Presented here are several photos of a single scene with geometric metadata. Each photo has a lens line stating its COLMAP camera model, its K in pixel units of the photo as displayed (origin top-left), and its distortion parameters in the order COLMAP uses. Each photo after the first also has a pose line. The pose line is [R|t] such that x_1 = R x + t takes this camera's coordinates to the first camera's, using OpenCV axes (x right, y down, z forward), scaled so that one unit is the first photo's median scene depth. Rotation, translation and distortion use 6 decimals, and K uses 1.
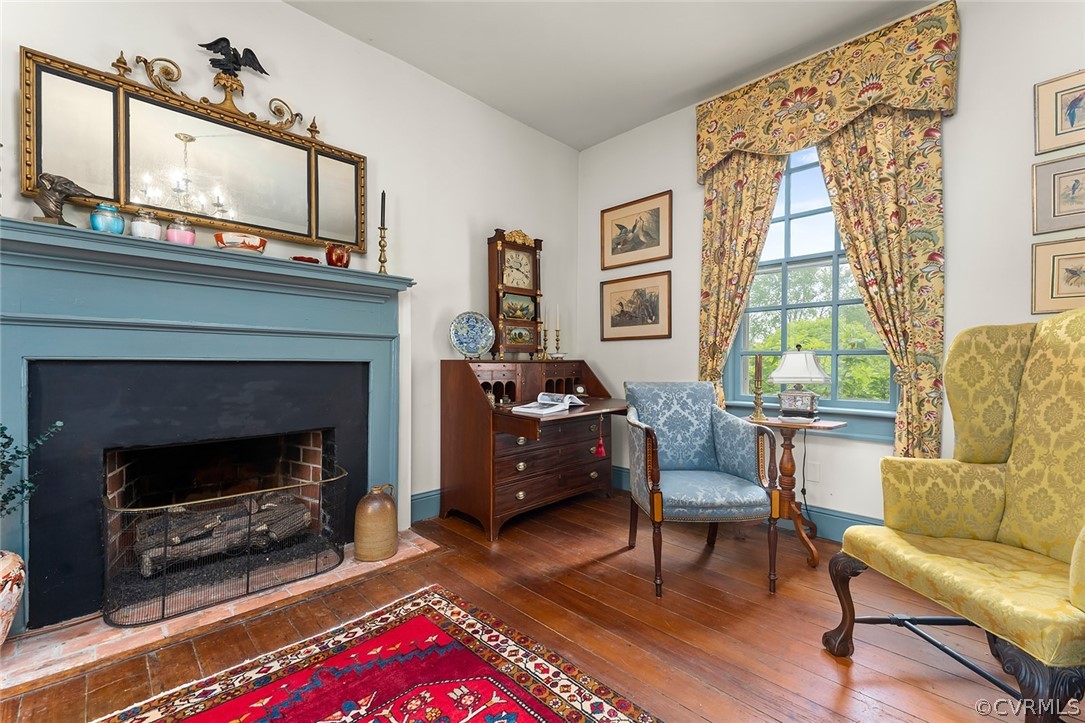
lens RADIAL K [[452.4, 0, 540.3], [0, 452.4, 365.4], [0, 0, 1]] dist [-0.000935, -0.000173]
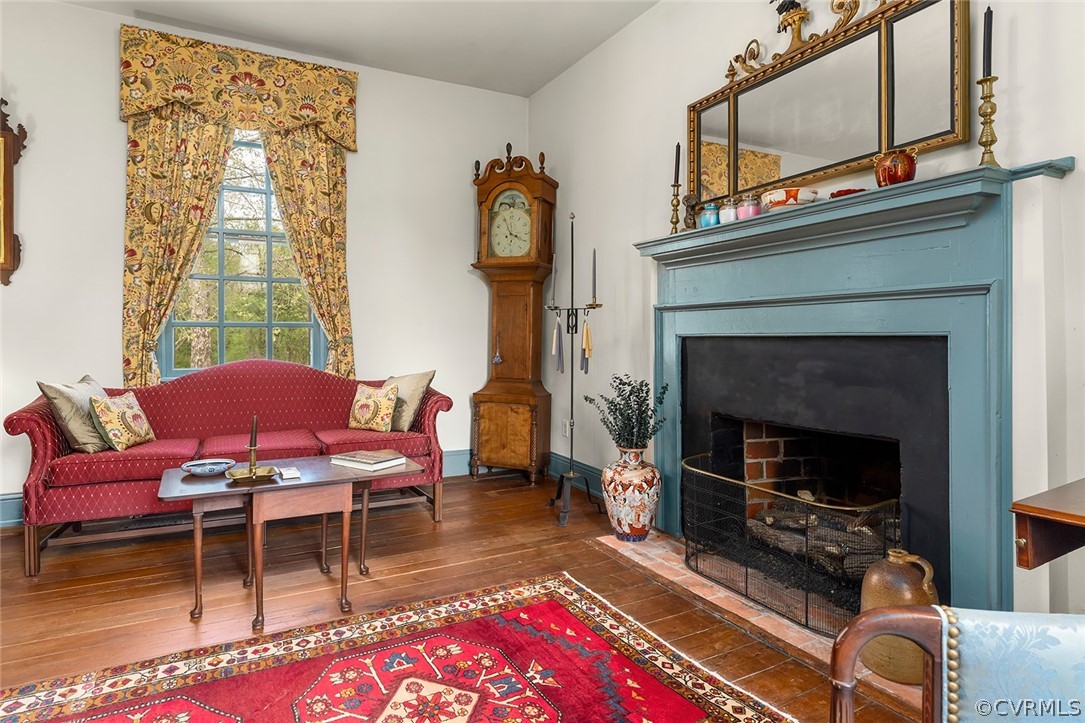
lens RADIAL K [[598.6, 0, 533.9], [0, 598.6, 338.7], [0, 0, 1]] dist [0.000483, -0.002706]
pose [[-0.278928, -0.004579, -0.960301, 0.630647], [-0.002978, 0.999988, -0.003903, 0.000860], [0.960307, 0.001771, -0.278938, 0.953909]]
